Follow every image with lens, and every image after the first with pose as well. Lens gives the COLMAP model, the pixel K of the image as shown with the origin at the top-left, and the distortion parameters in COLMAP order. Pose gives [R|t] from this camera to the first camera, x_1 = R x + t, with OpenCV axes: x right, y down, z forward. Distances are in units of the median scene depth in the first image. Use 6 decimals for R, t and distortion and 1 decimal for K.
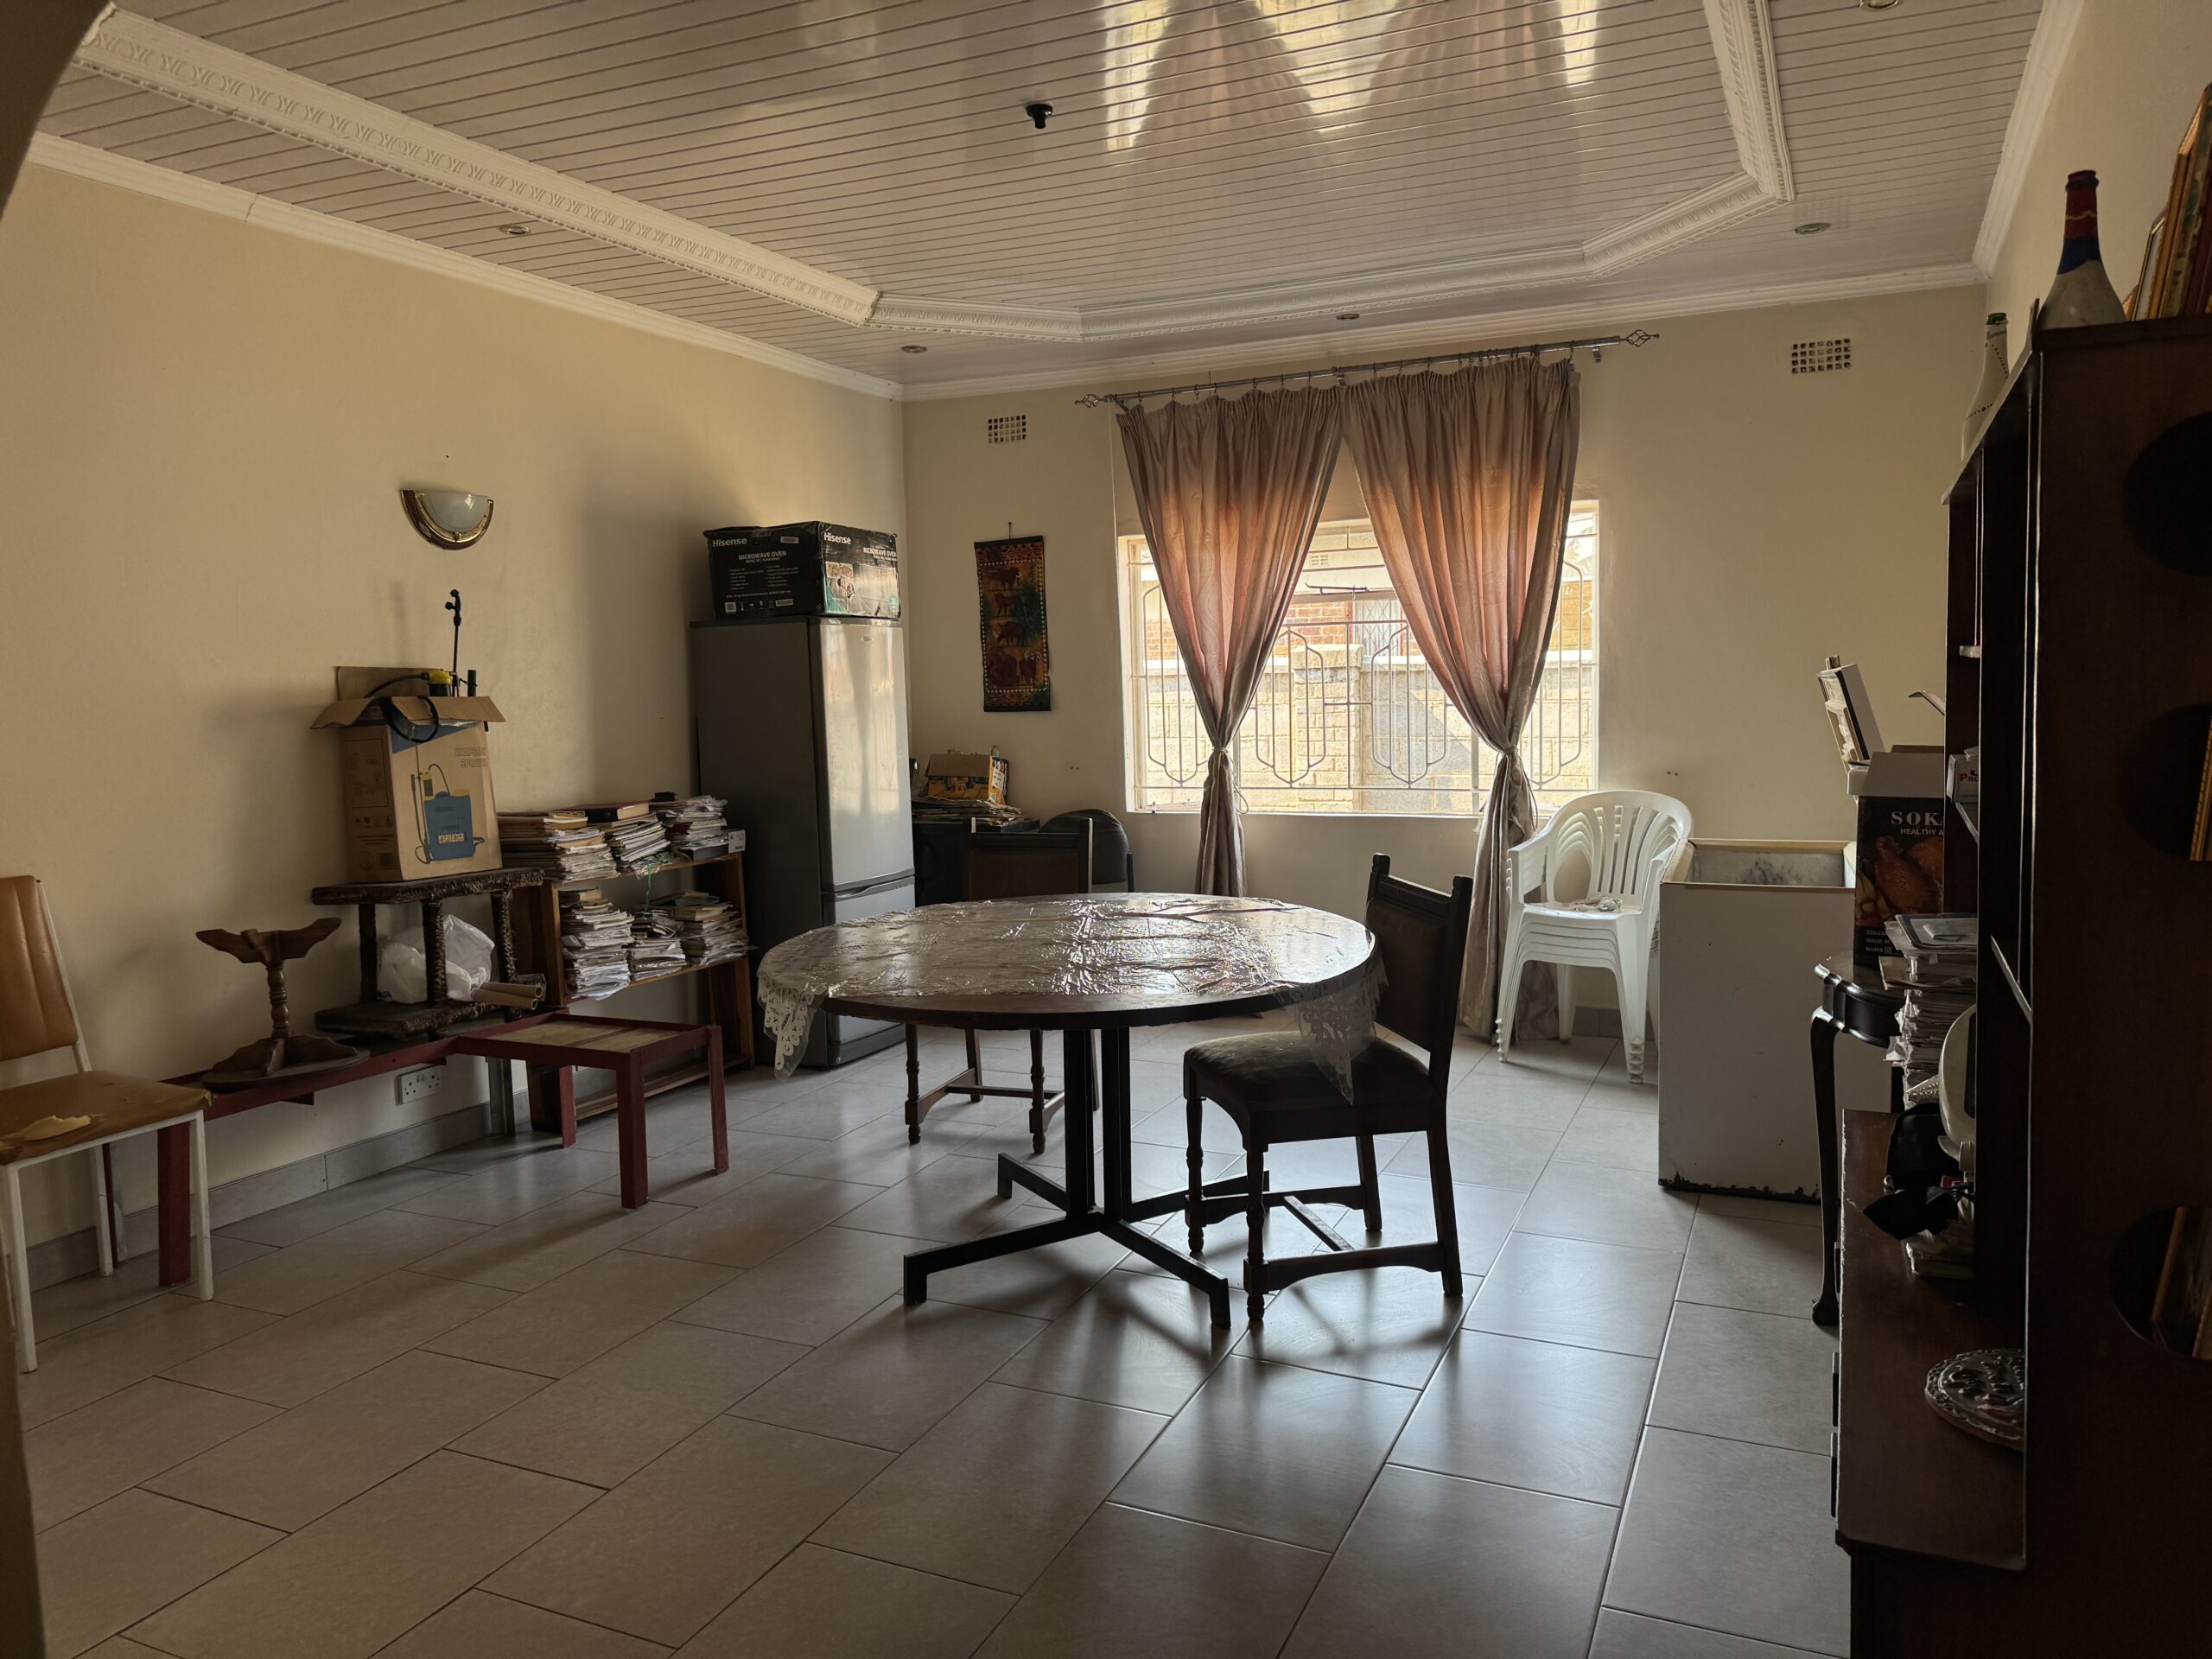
lens RADIAL K [[1568.8, 0, 1095.7], [0, 1568.8, 824.3], [0, 0, 1]] dist [0.041304, -0.000691]
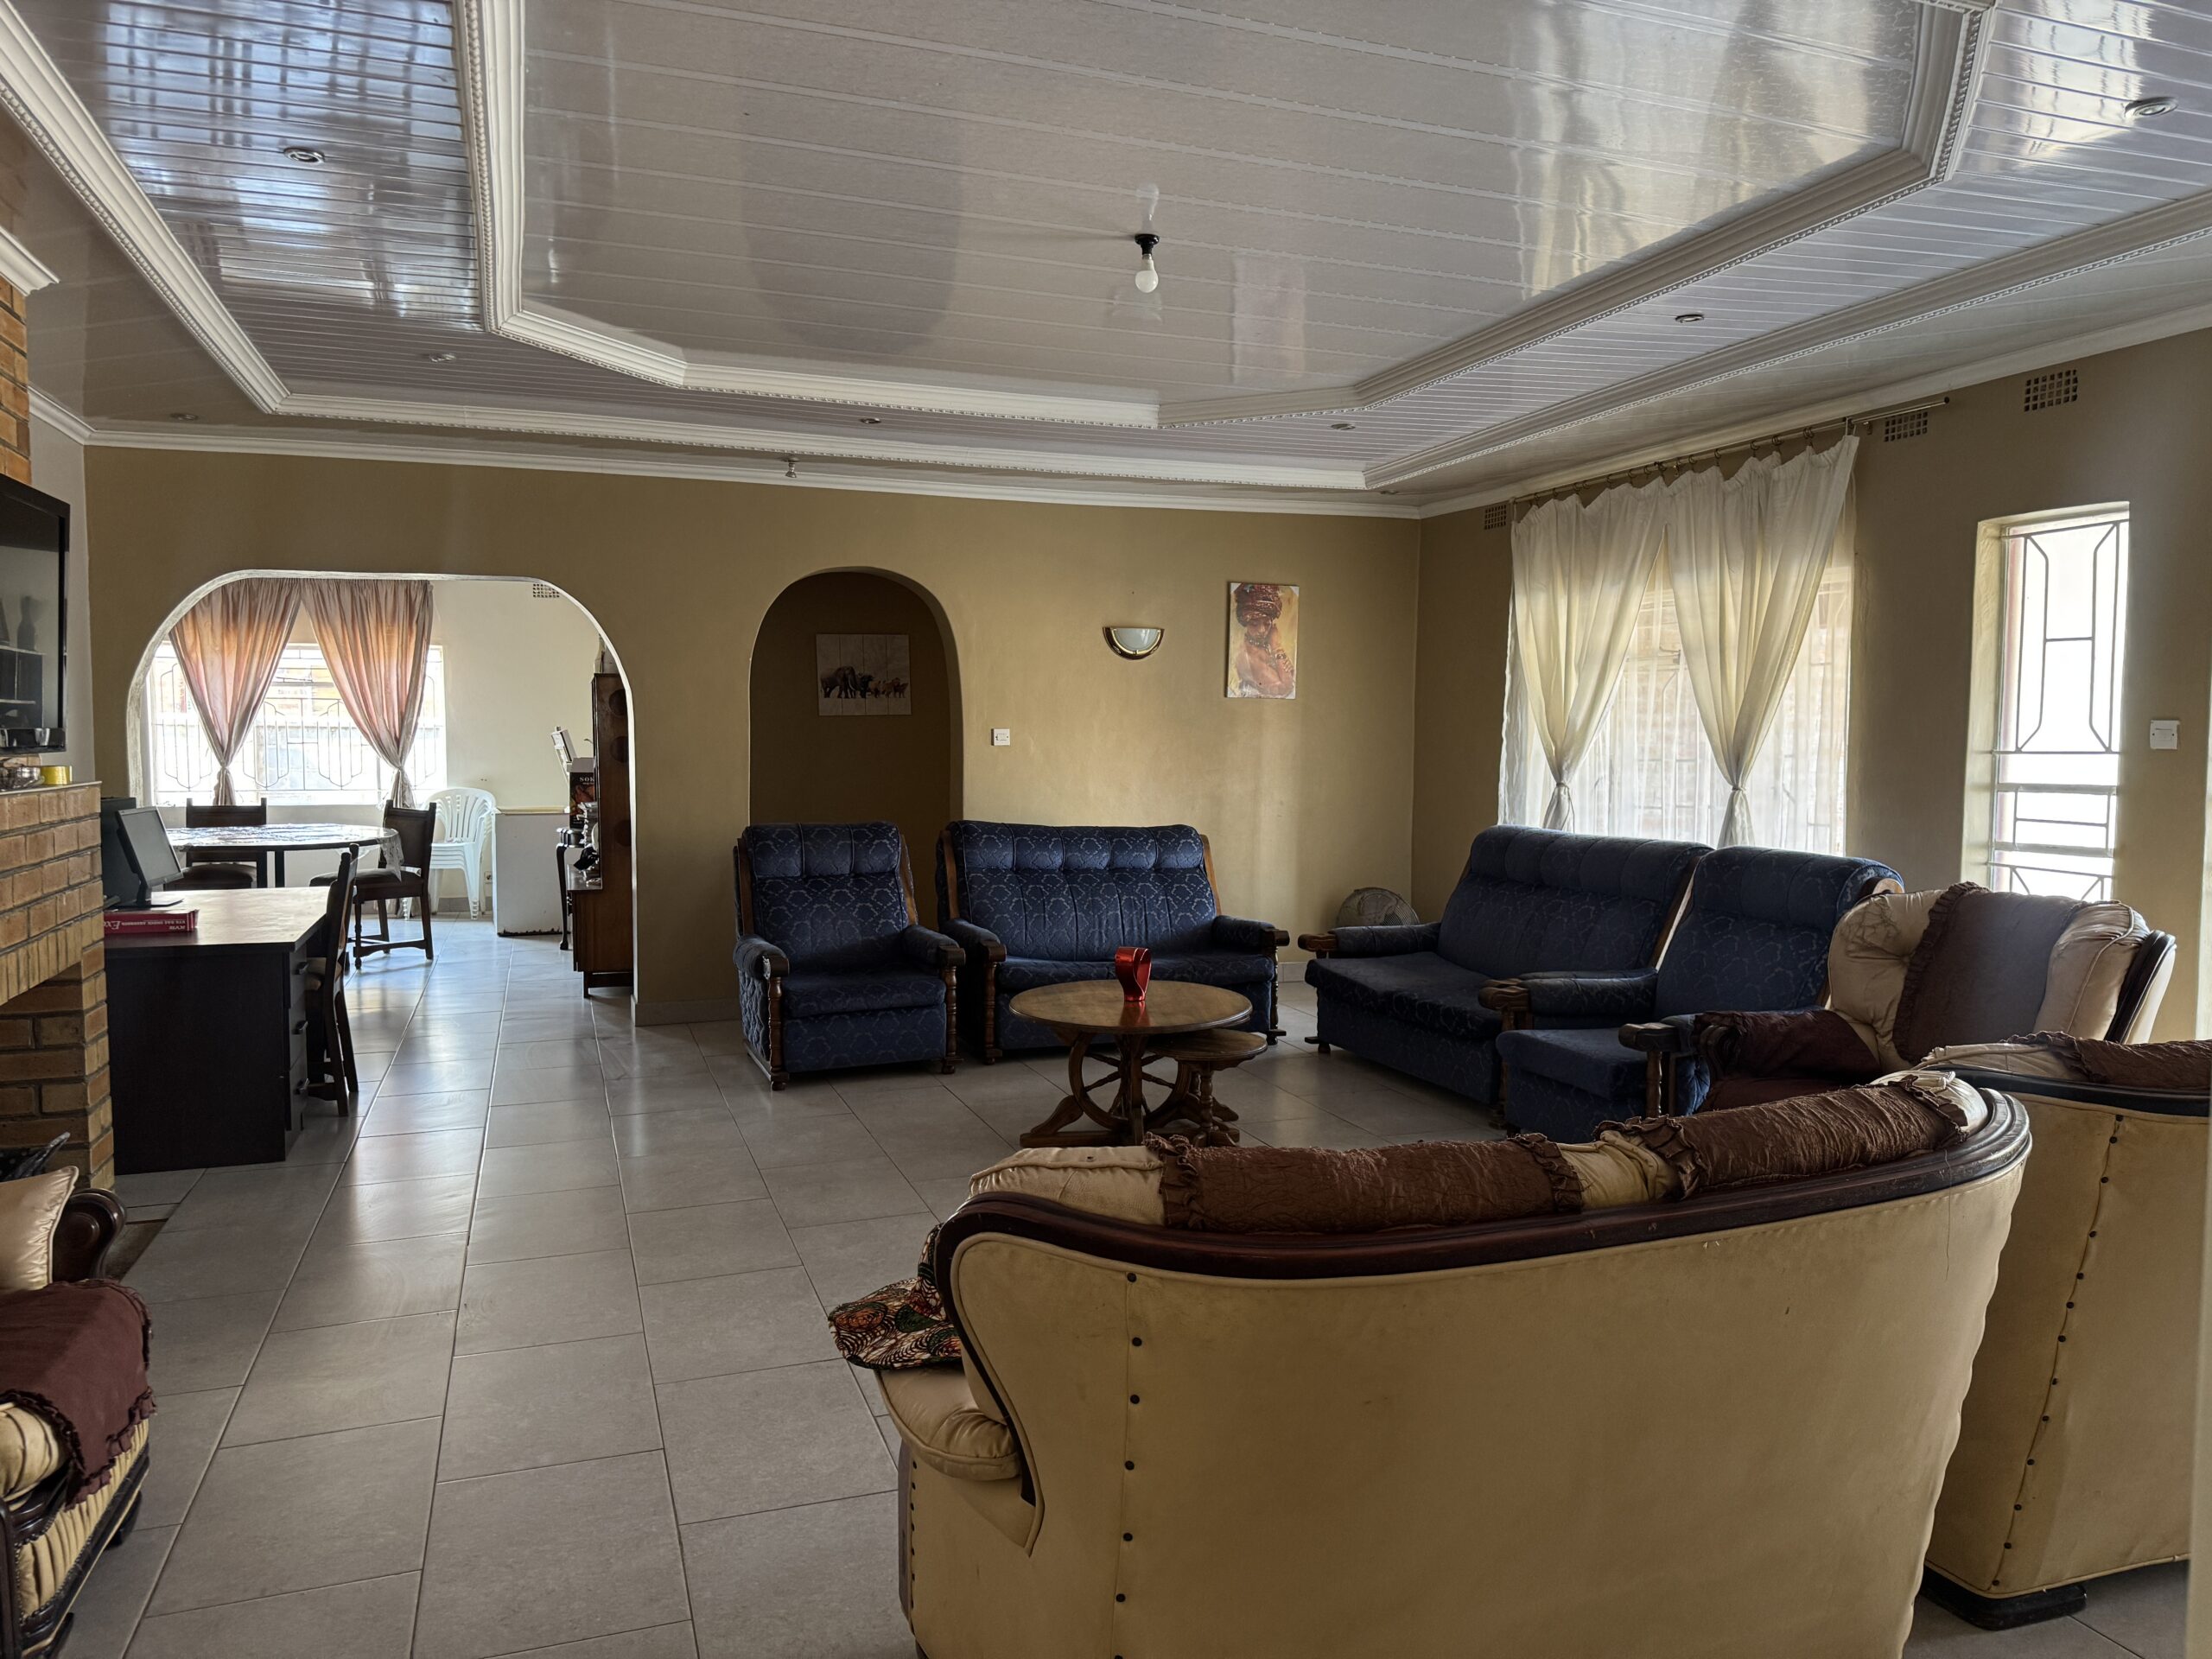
lens RADIAL K [[1568.8, 0, 1099.0], [0, 1568.8, 827.6], [0, 0, 1]] dist [0.041304, -0.000691]
pose [[0.715575, -0.007417, 0.698496, -0.493606], [0.037929, 0.998881, -0.028250, 0.116766], [-0.697505, 0.046708, 0.715056, -1.018130]]
